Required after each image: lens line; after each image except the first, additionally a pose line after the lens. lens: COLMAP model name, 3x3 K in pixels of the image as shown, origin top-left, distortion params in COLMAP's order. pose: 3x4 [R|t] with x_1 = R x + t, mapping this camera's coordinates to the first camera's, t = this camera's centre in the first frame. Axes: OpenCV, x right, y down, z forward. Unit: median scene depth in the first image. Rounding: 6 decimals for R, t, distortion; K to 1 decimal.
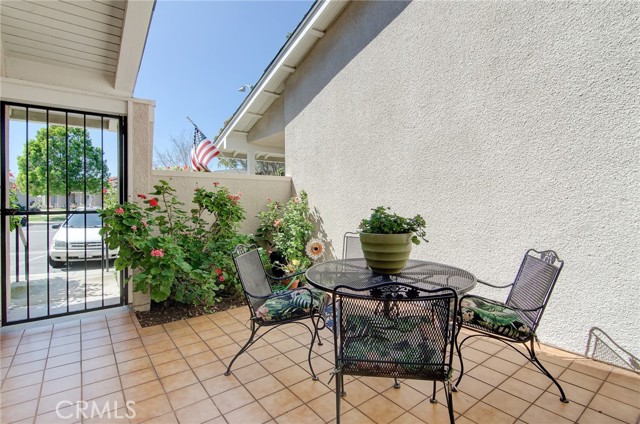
lens RADIAL K [[314.5, 0, 310.1], [0, 314.5, 200.4], [0, 0, 1]] dist [0.000351, -0.000339]
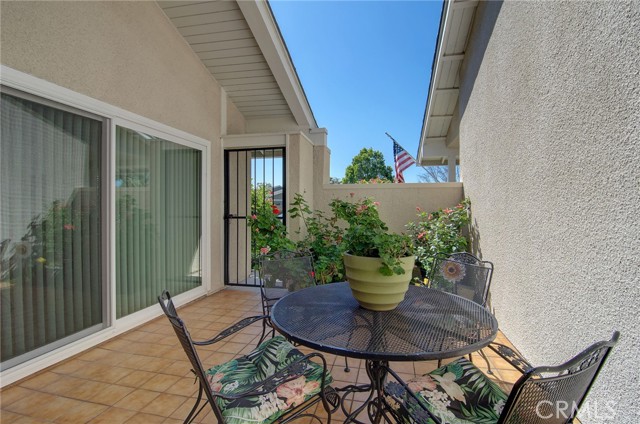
lens RADIAL K [[303.4, 0, 334.5], [0, 303.4, 210.1], [0, 0, 1]] dist [0.000963, -0.000058]
pose [[0.663175, 0.005850, -0.748441, 0.504011], [-0.002003, 0.999980, 0.006042, -0.005846], [0.748462, -0.002508, 0.663174, 0.301904]]
